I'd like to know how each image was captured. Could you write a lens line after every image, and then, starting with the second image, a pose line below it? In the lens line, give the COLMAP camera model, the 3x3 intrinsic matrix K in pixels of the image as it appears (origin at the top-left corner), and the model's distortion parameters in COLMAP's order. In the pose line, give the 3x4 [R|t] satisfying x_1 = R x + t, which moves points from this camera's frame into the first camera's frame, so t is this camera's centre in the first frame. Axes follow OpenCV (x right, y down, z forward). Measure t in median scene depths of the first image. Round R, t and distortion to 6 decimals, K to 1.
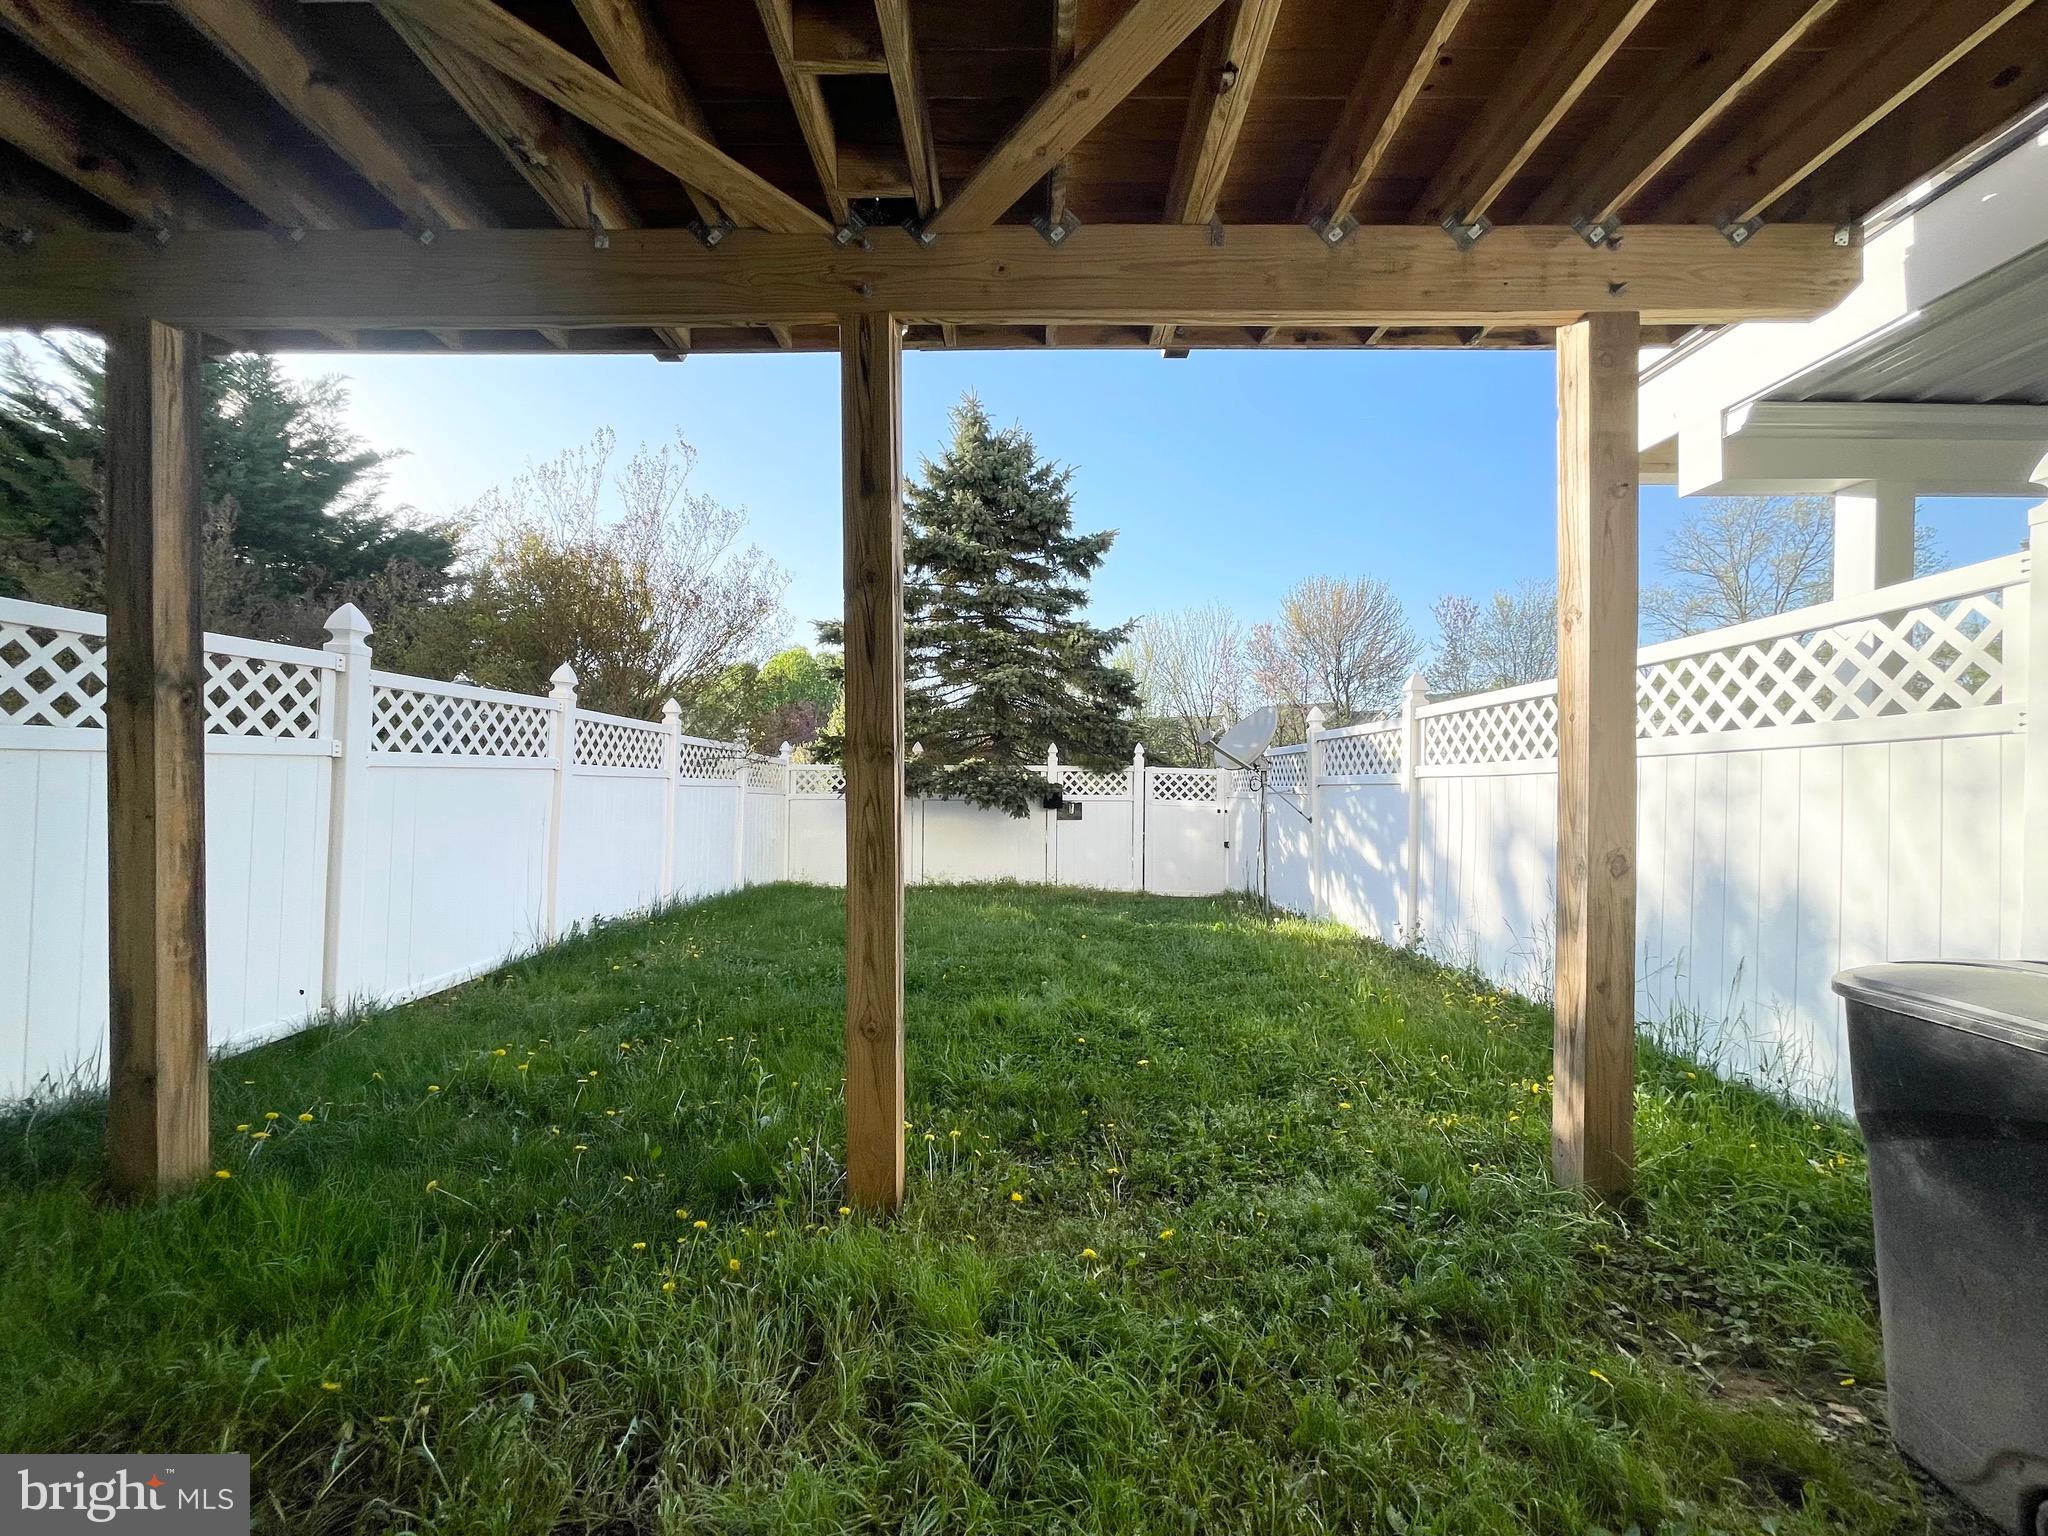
lens RADIAL K [[822.2, 0, 1030.1], [0, 822.2, 789.6], [0, 0, 1]] dist [0.001218, -0.001179]
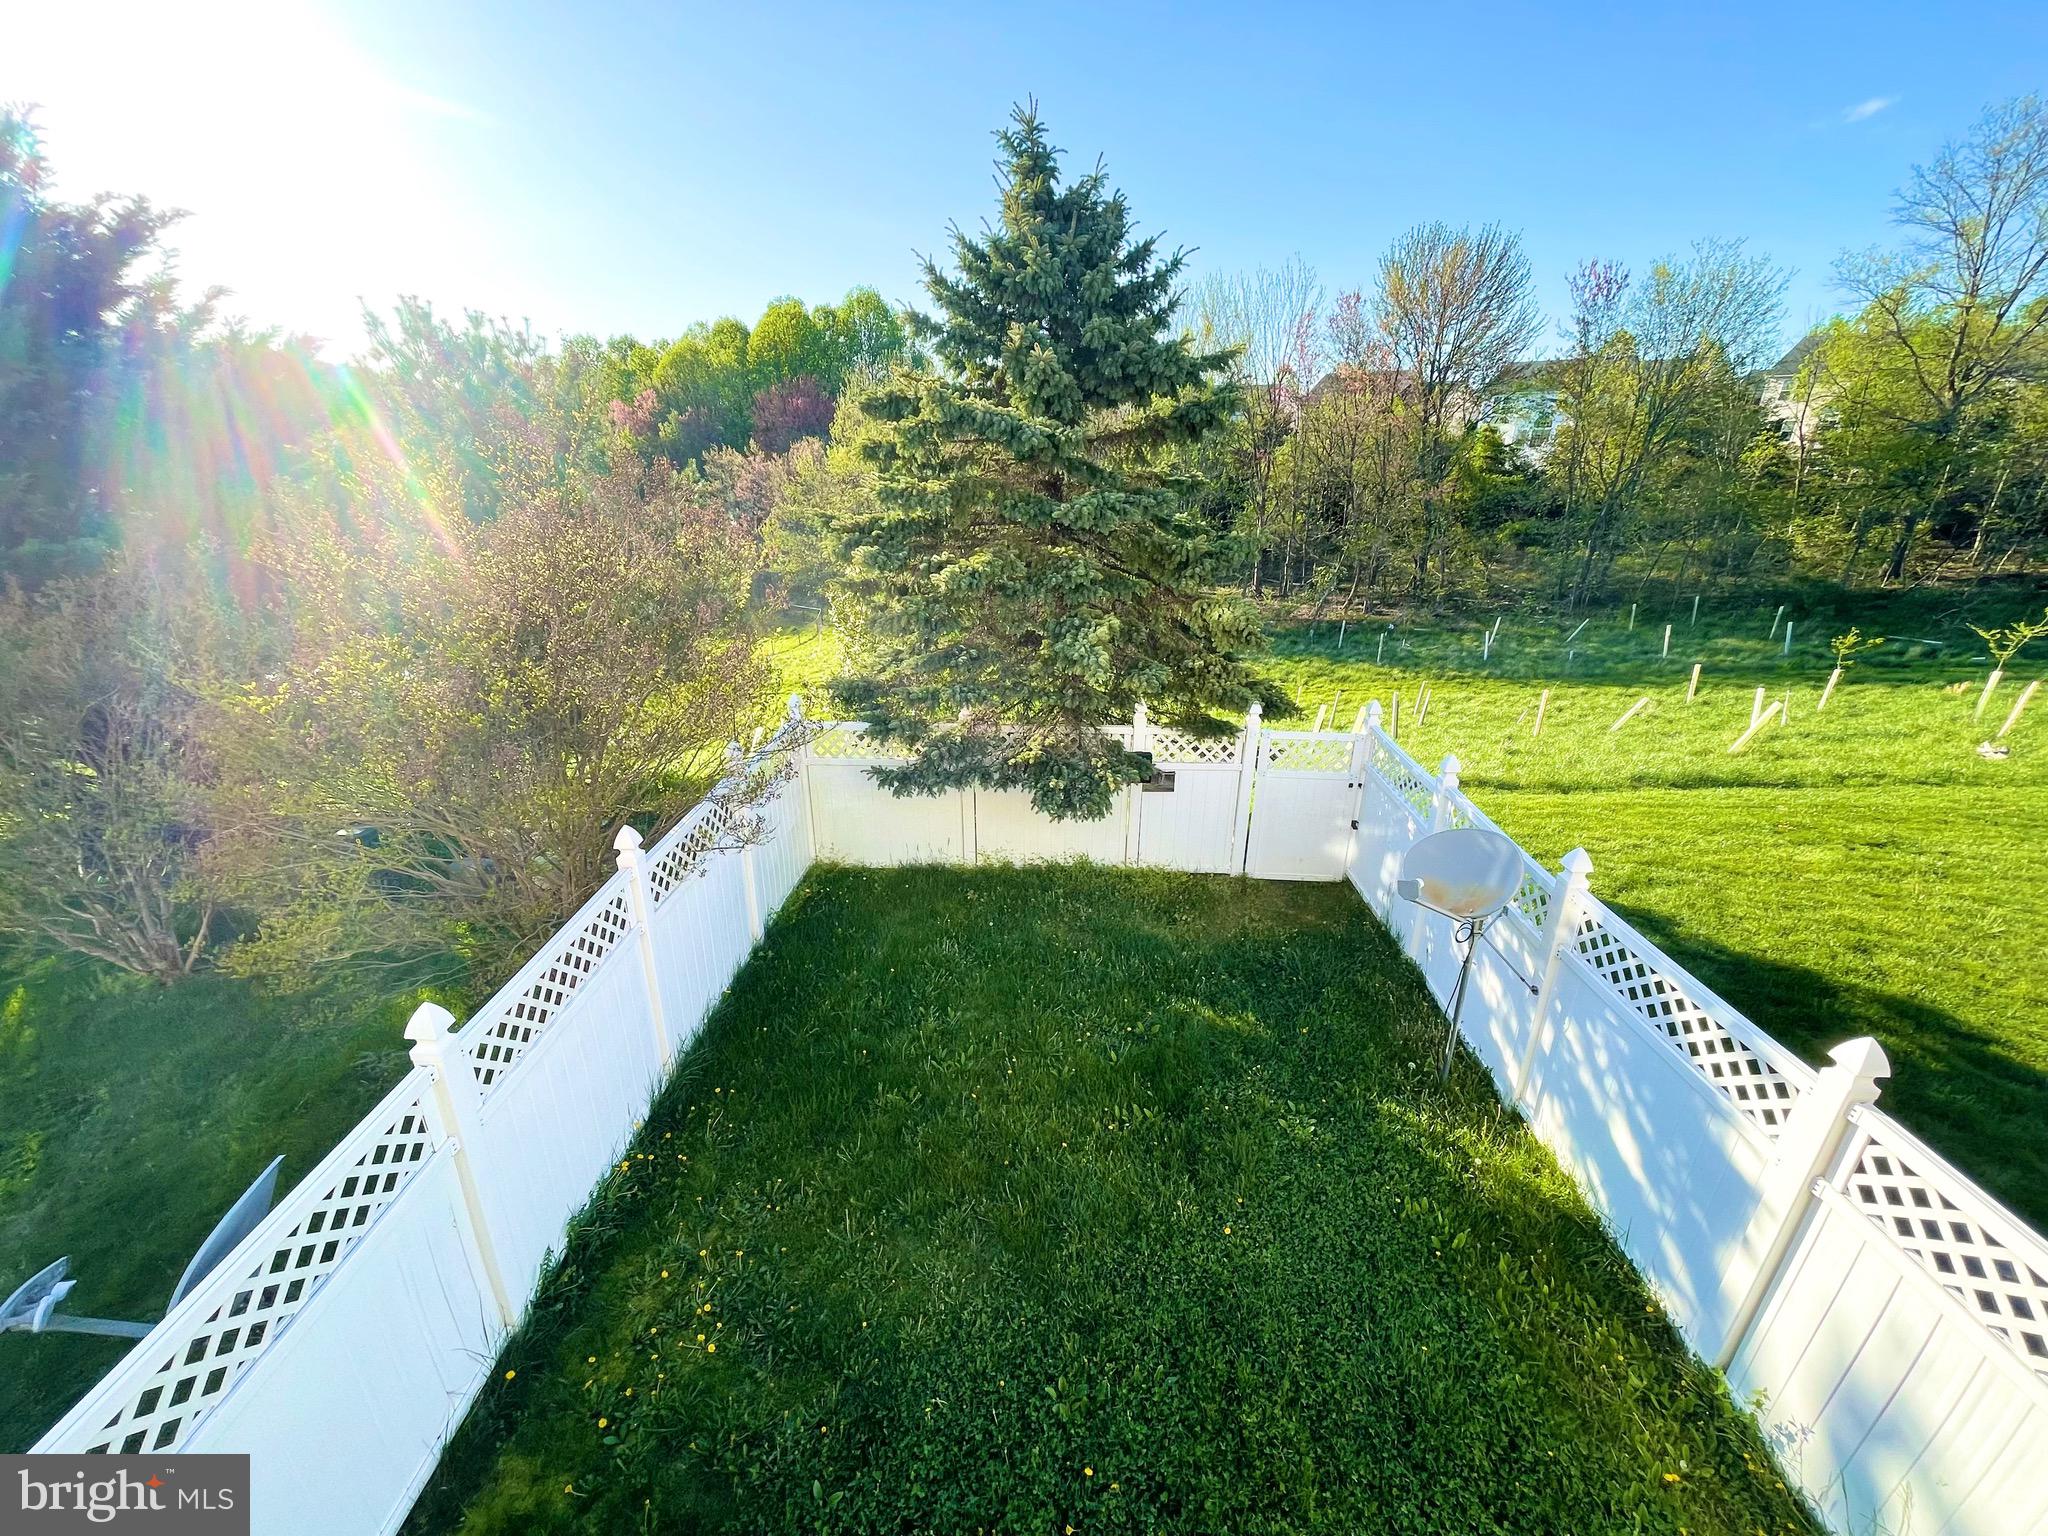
lens RADIAL K [[822.2, 0, 1026.0], [0, 822.2, 770.7], [0, 0, 1]] dist [0.001218, -0.001179]
pose [[0.999591, 0.010089, -0.026741, -0.052407], [0.000484, 0.929515, 0.368785, -0.246199], [0.028576, -0.368647, 0.929130, 0.240702]]
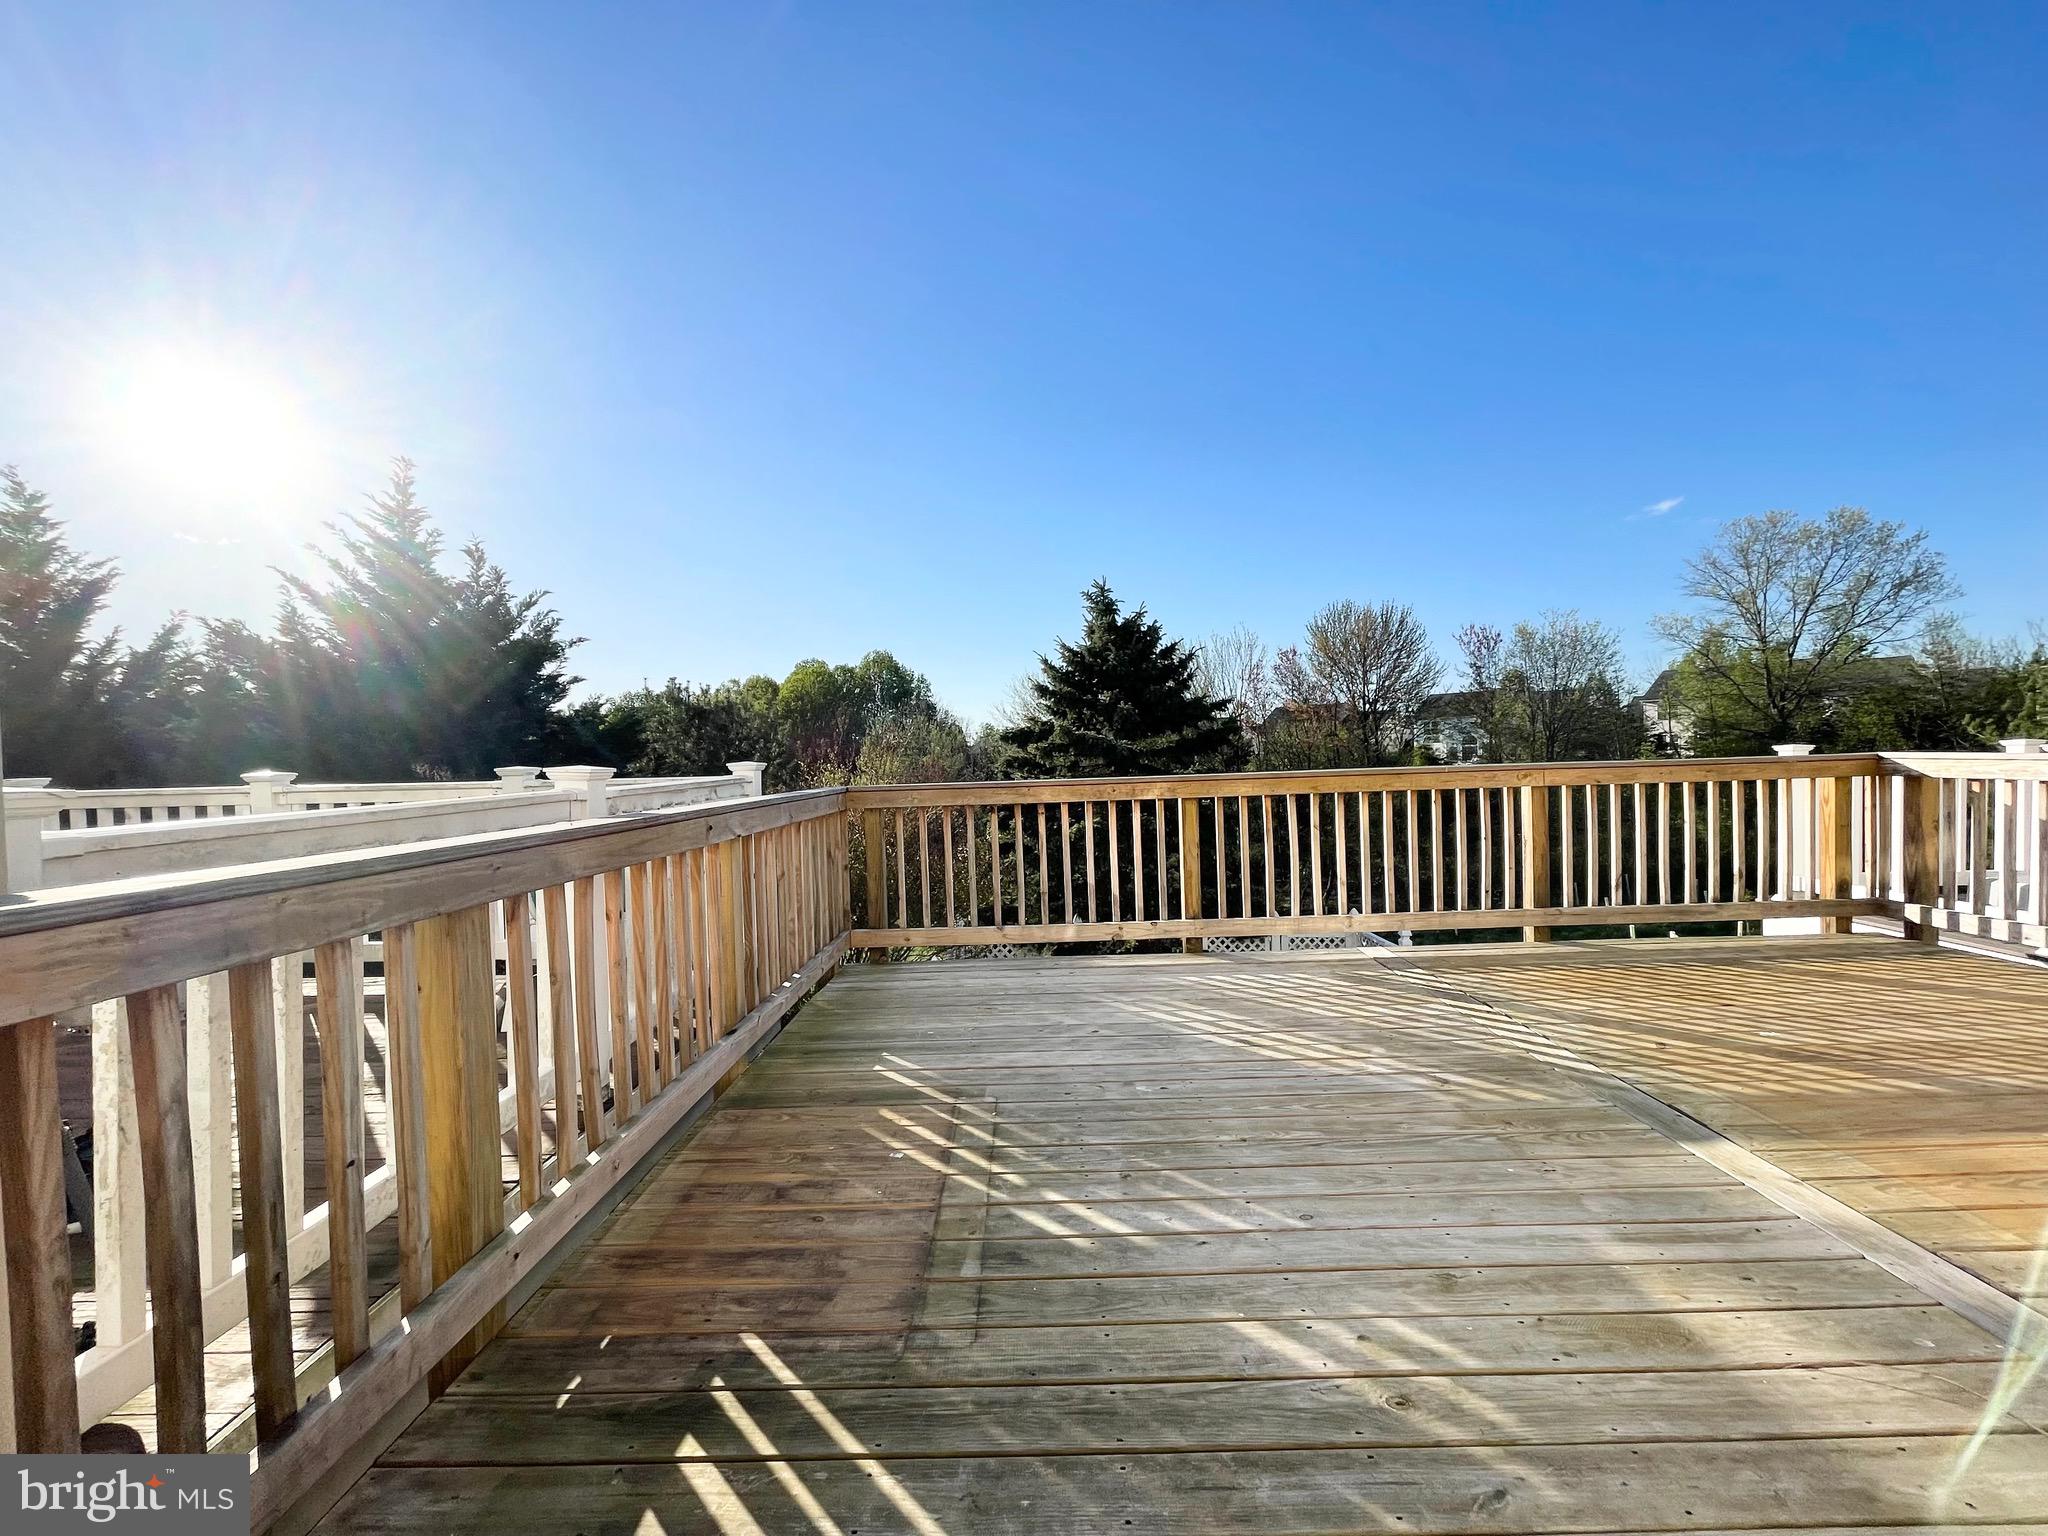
lens RADIAL K [[822.2, 0, 1023.9], [0, 822.2, 776.0], [0, 0, 1]] dist [0.001218, -0.001179]
pose [[0.999646, -0.025652, -0.007102, -0.174813], [0.025690, 0.999656, 0.005339, -0.229339], [0.006963, -0.005519, 0.999961, -0.105304]]
